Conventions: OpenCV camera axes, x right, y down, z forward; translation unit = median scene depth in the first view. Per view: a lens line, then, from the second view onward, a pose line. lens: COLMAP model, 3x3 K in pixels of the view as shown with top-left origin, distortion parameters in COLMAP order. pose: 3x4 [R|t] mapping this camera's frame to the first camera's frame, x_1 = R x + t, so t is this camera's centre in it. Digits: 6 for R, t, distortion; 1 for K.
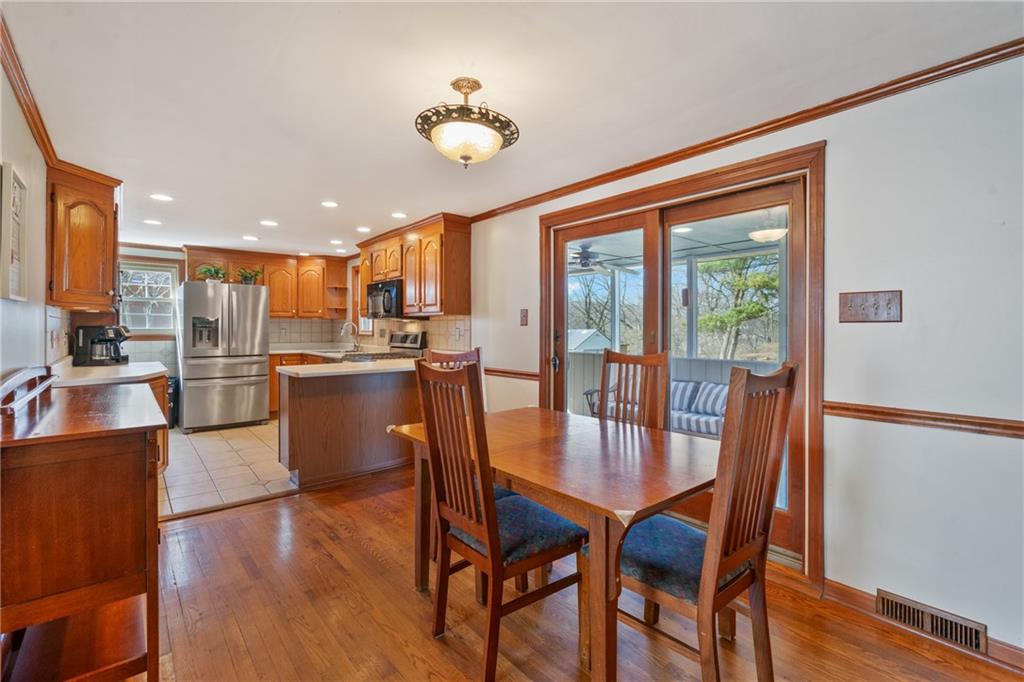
lens RADIAL K [[468.3, 0, 510.5], [0, 468.3, 335.5], [0, 0, 1]] dist [-0.003468, -0.001030]
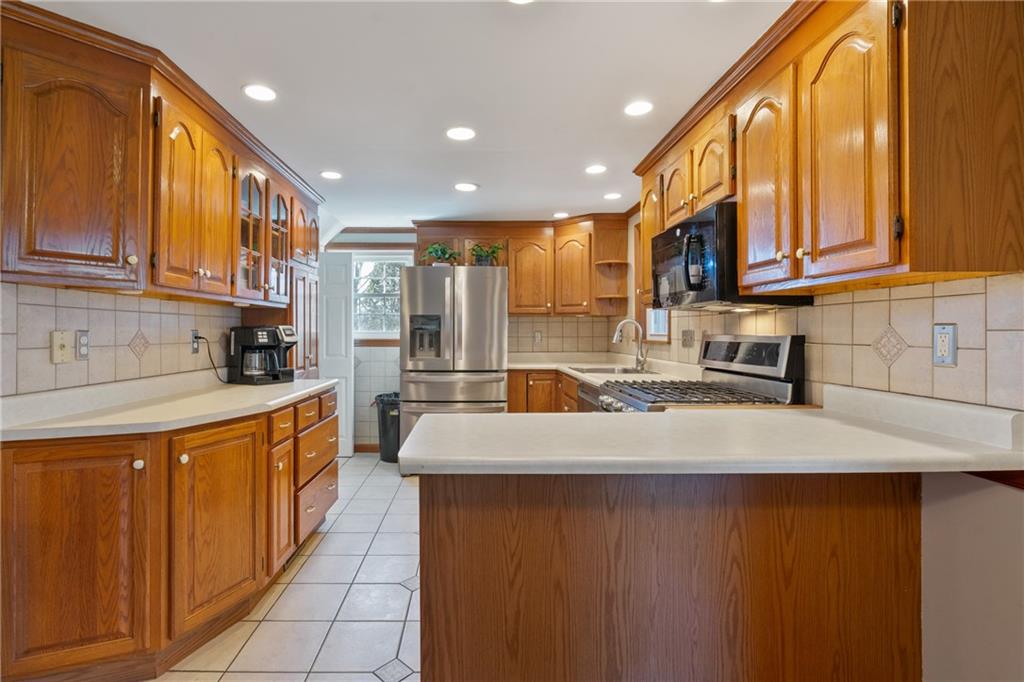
lens RADIAL K [[492.7, 0, 473.5], [0, 492.7, 331.1], [0, 0, 1]] dist [-0.000139, 0.000956]
pose [[0.769389, -0.005459, -0.638757, -0.118274], [-0.006771, 0.999838, -0.016701, -0.002957], [0.638745, 0.017174, 0.769227, 0.471233]]
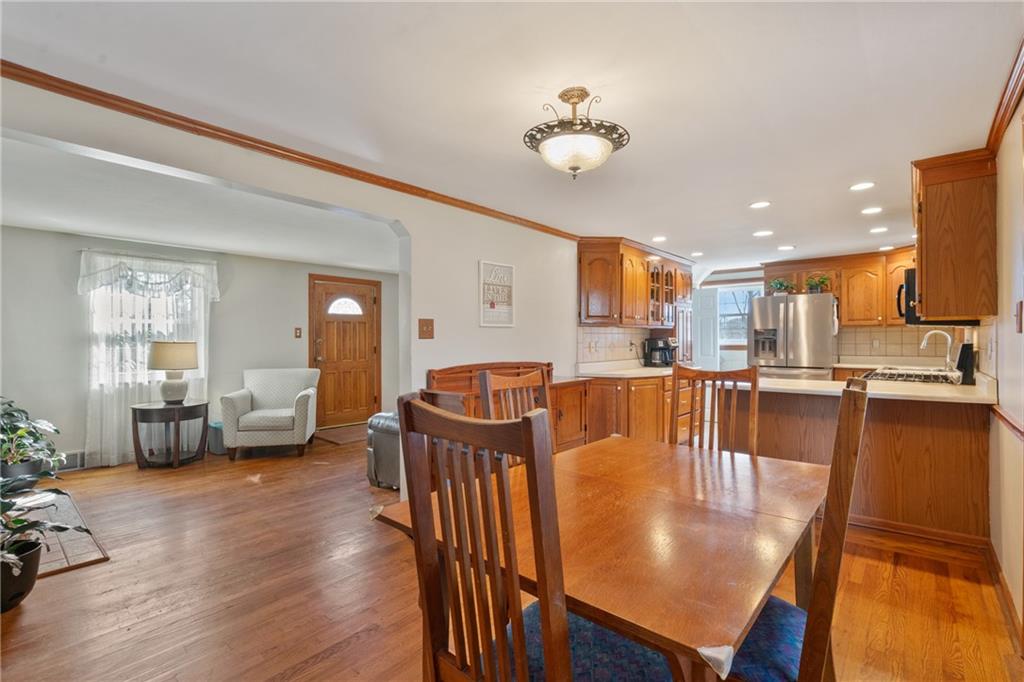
lens RADIAL K [[468.3, 0, 509.9], [0, 468.3, 342.5], [0, 0, 1]] dist [-0.003468, -0.001030]
pose [[0.158387, 0.002232, -0.987375, 0.307611], [-0.008775, 0.999961, 0.000853, -0.004460], [0.987338, 0.008529, 0.158400, 0.256292]]
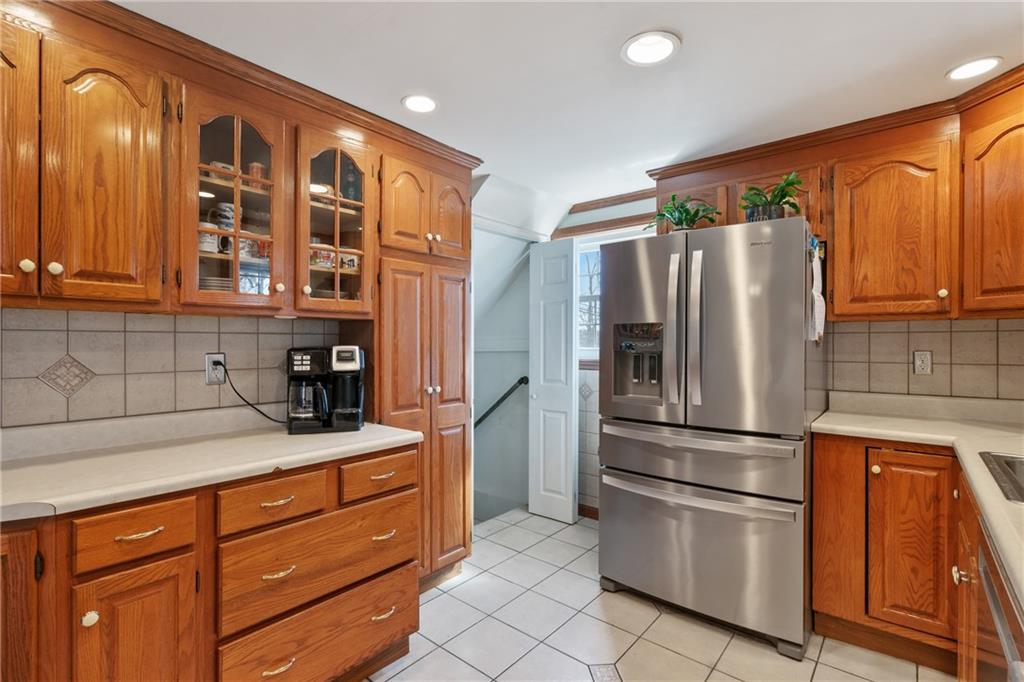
lens RADIAL K [[468.3, 0, 512.1], [0, 468.3, 344.6], [0, 0, 1]] dist [-0.003468, -0.001030]
pose [[0.170841, 0.004255, -0.985289, -0.266102], [-0.013882, 0.999902, 0.001911, -0.019767], [0.985201, 0.013351, 0.170884, 0.820429]]
